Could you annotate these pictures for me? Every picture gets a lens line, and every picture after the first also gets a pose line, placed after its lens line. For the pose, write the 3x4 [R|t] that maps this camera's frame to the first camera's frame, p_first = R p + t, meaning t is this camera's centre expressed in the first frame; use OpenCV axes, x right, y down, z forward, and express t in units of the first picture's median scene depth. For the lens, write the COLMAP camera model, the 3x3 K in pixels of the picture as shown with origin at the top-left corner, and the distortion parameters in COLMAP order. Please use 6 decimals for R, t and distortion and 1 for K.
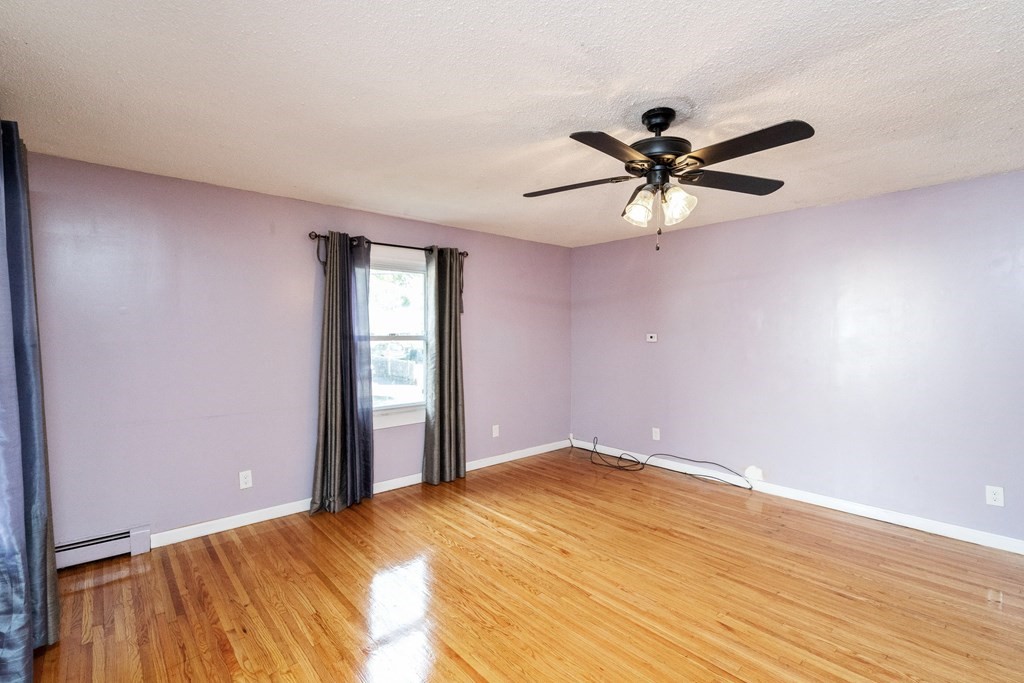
lens RADIAL K [[465.9, 0, 507.6], [0, 465.9, 331.1], [0, 0, 1]] dist [-0.002118, 0.000070]
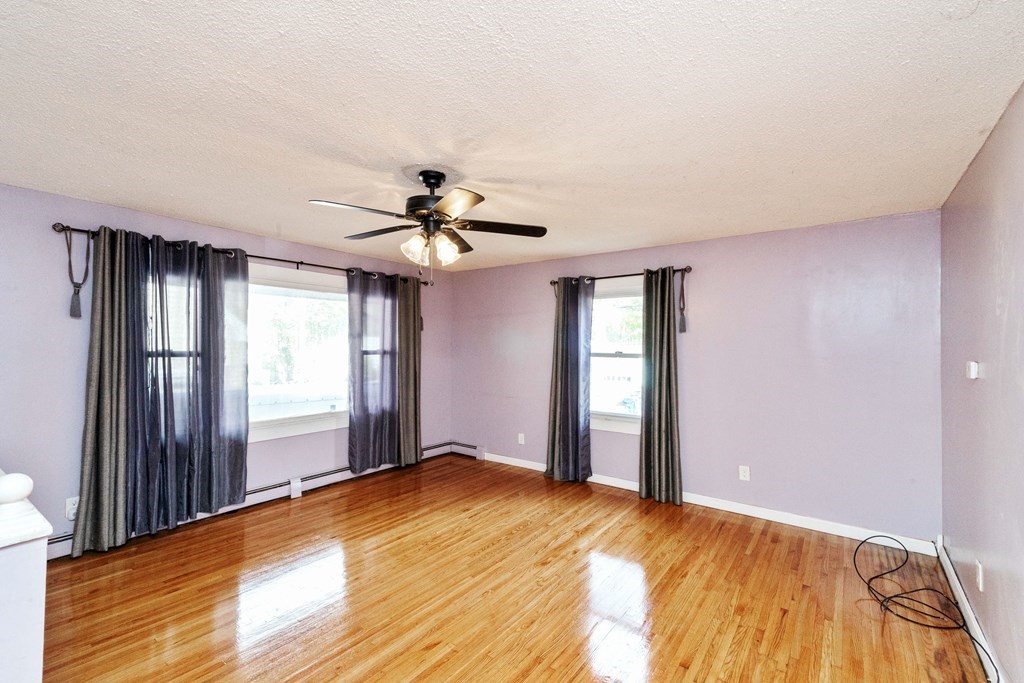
lens RADIAL K [[447.5, 0, 513.9], [0, 447.5, 340.1], [0, 0, 1]] dist [0.024774, -0.000266]
pose [[0.209405, -0.009068, -0.977787, 0.919210], [-0.006328, 0.999923, -0.010628, -0.012393], [0.977808, 0.008413, 0.209332, 0.600162]]
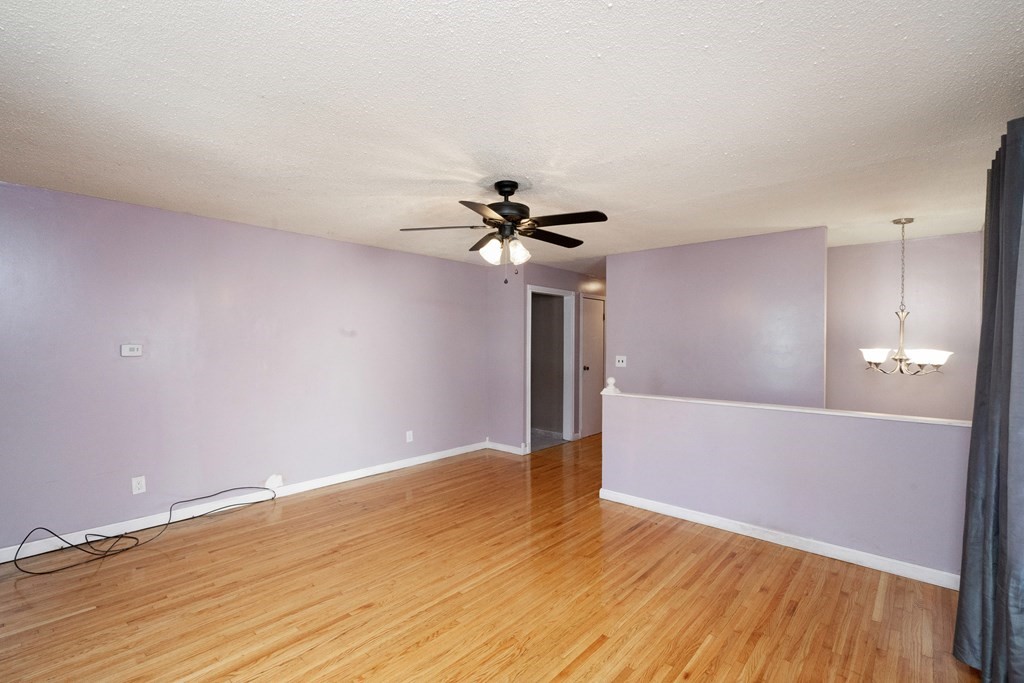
lens RADIAL K [[465.5, 0, 511.6], [0, 465.5, 341.3], [0, 0, 1]] dist [-0.001738, 0.000119]
pose [[-0.123903, -0.000169, 0.992294, -0.621273], [-0.007349, 0.999973, -0.000747, -0.003648], [-0.992267, -0.007385, -0.123901, 0.711428]]
